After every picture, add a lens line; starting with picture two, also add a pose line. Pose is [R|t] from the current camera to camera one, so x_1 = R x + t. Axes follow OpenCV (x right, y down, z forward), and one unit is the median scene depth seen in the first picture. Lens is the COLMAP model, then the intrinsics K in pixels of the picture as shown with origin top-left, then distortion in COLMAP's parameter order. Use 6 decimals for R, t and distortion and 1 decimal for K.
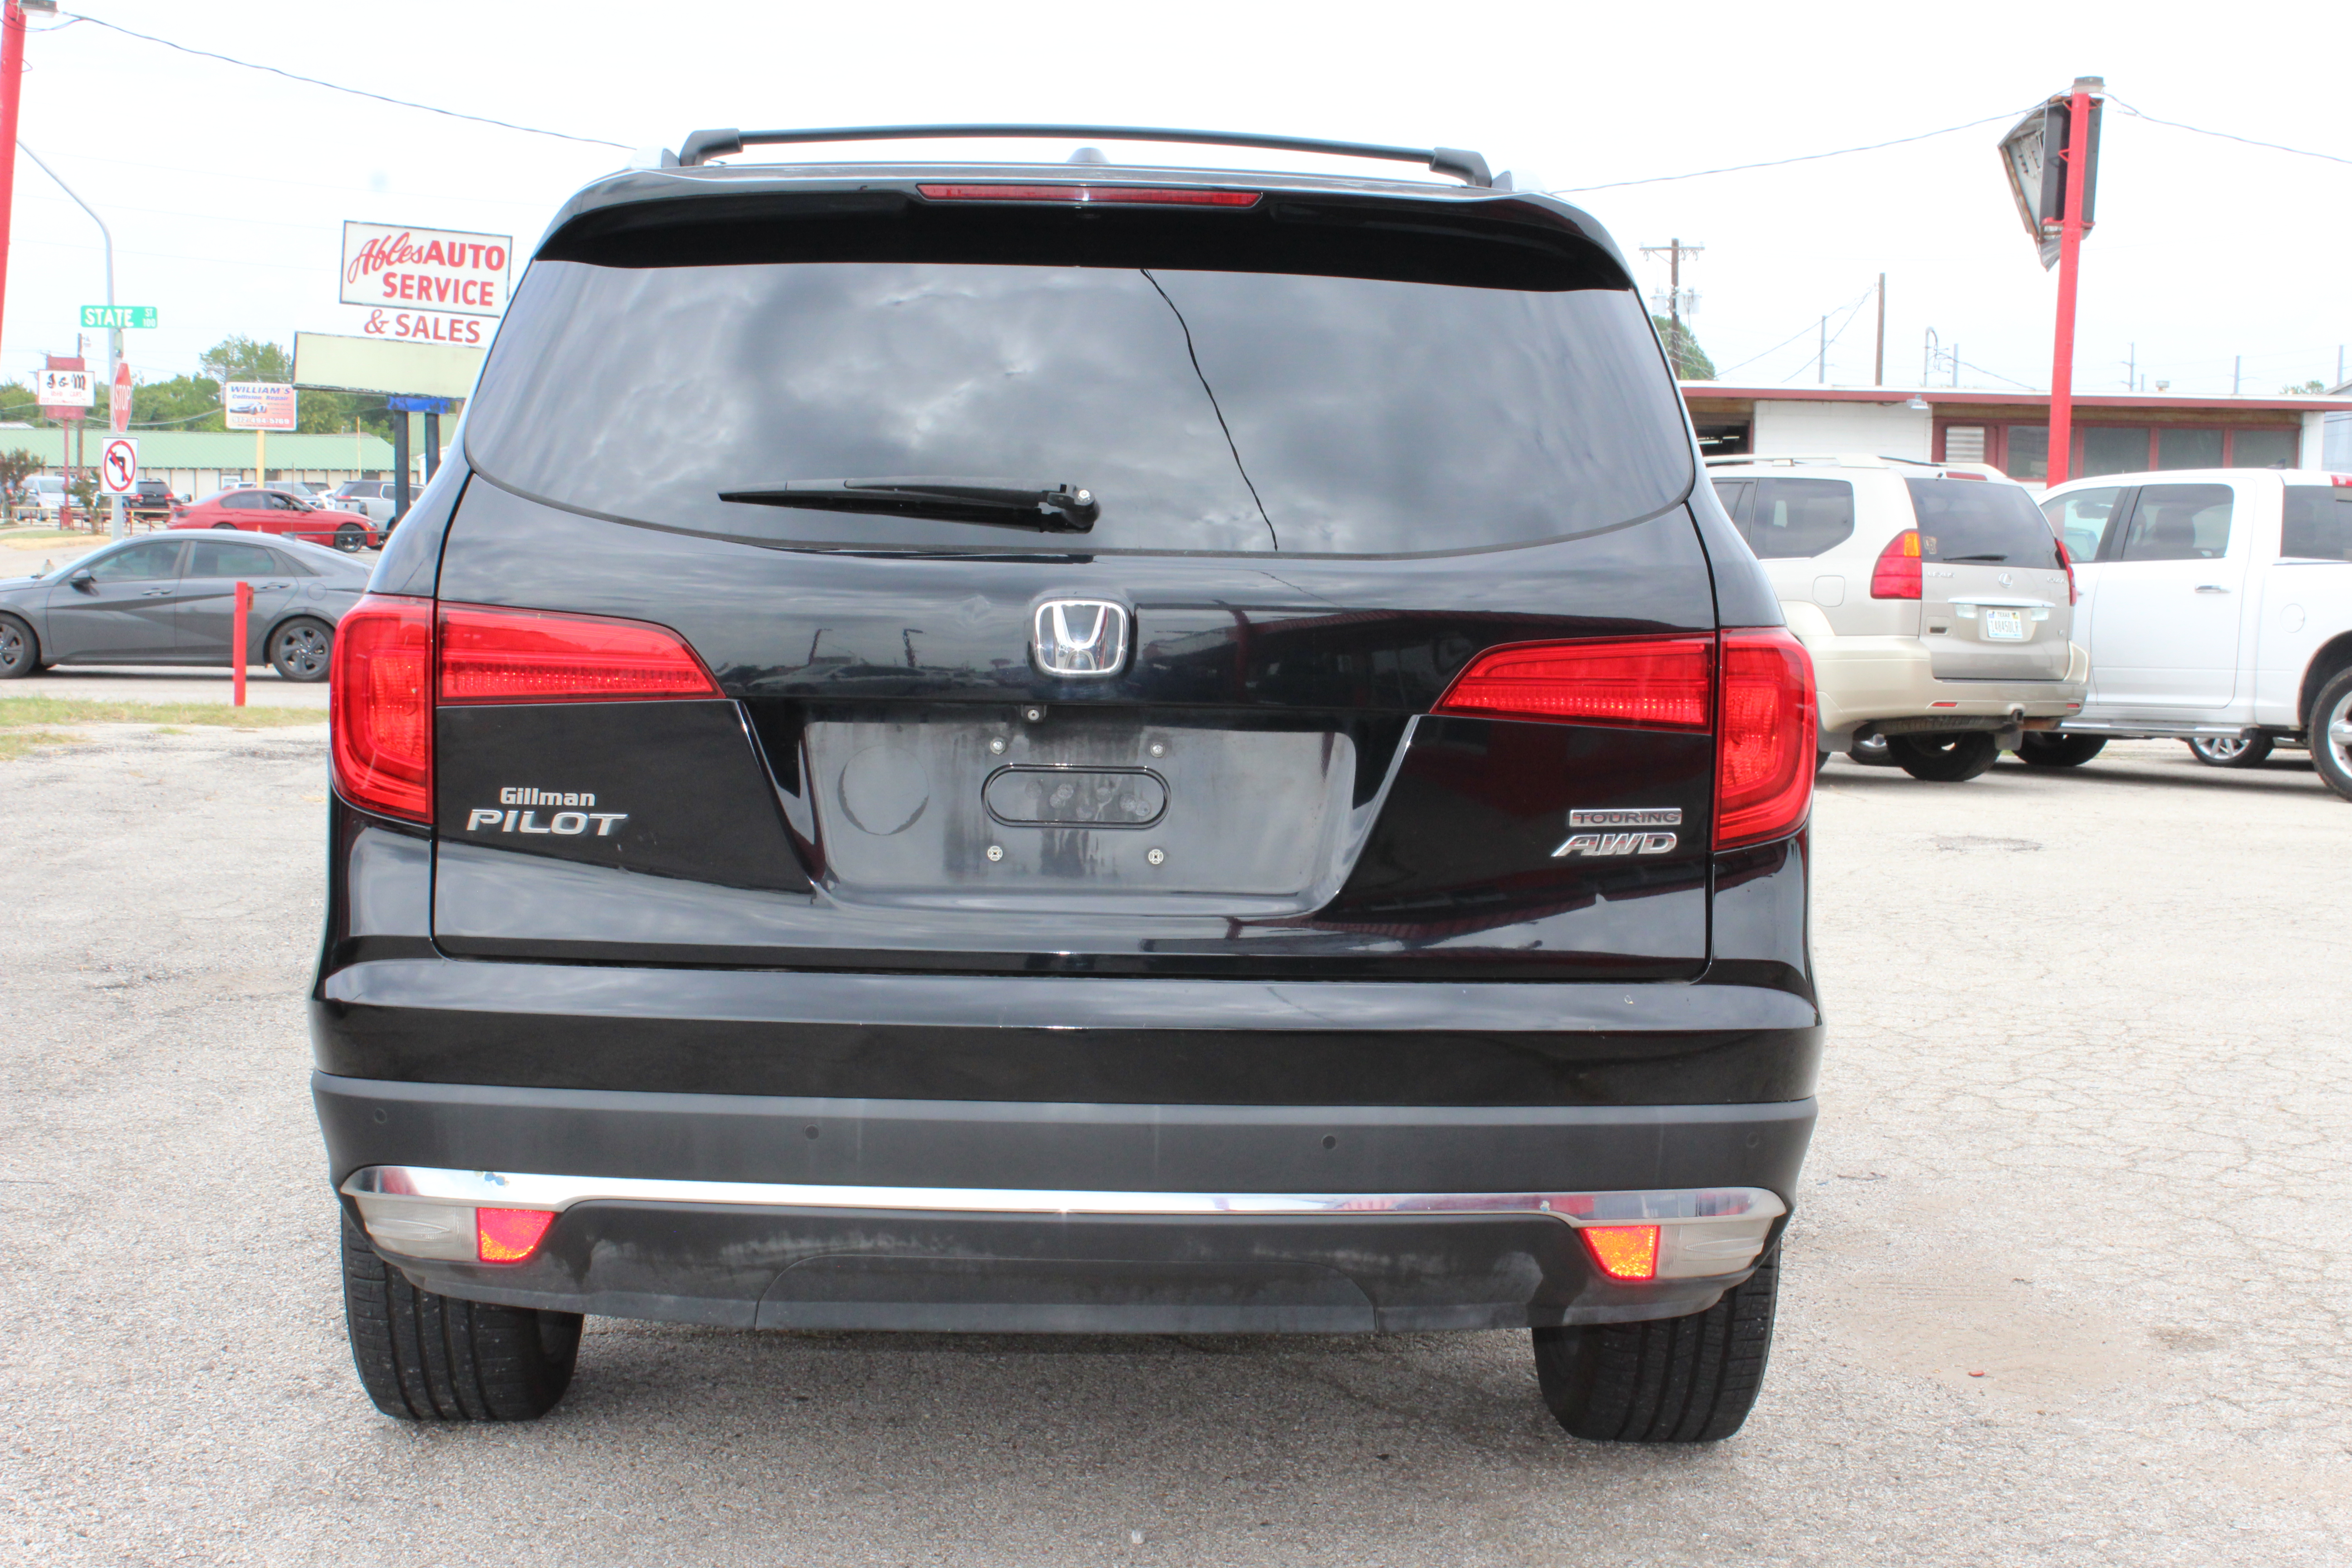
lens RADIAL K [[3246.7, 0, 1176.0], [0, 3246.7, 784.0], [0, 0, 1]] dist [-0.019617, -0.052581]
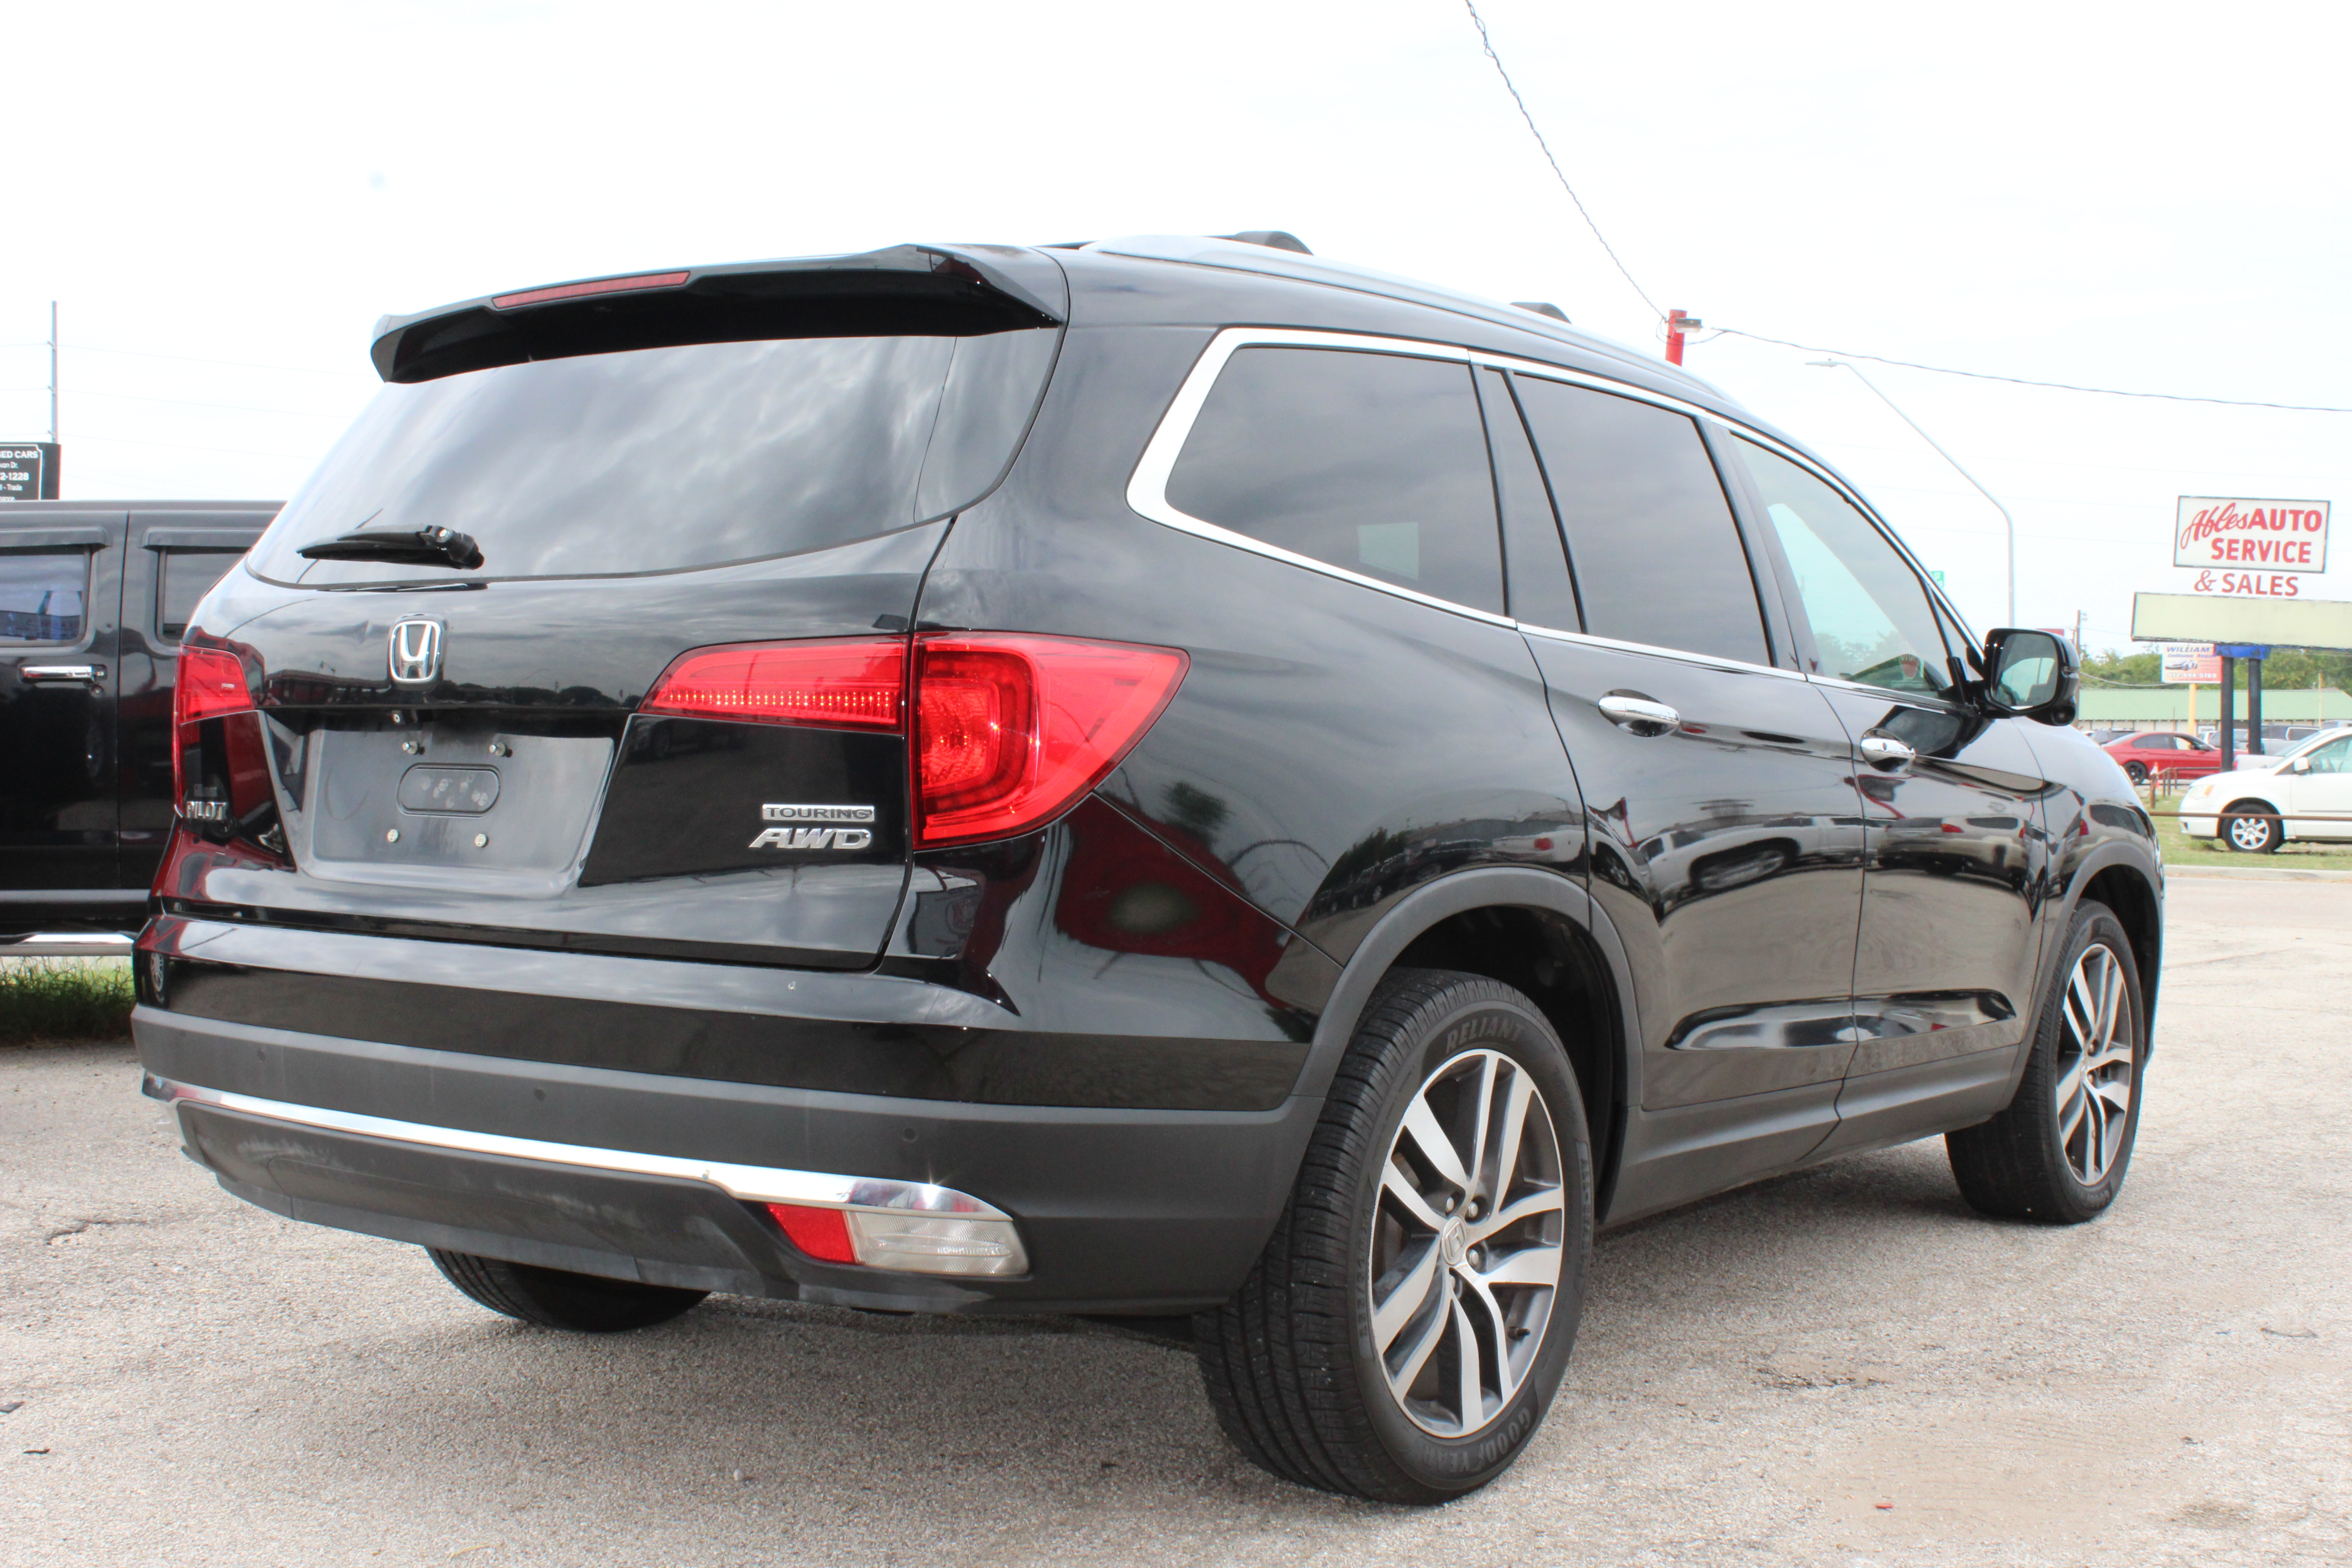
lens RADIAL K [[2705.4, 0, 1176.0], [0, 2705.4, 784.0], [0, 0, 1]] dist [-0.025014, -0.047148]
pose [[0.790631, -0.001237, -0.612292, 0.137524], [-0.044714, 0.997211, -0.059753, 0.008615], [0.610658, 0.074621, 0.788371, 0.068340]]
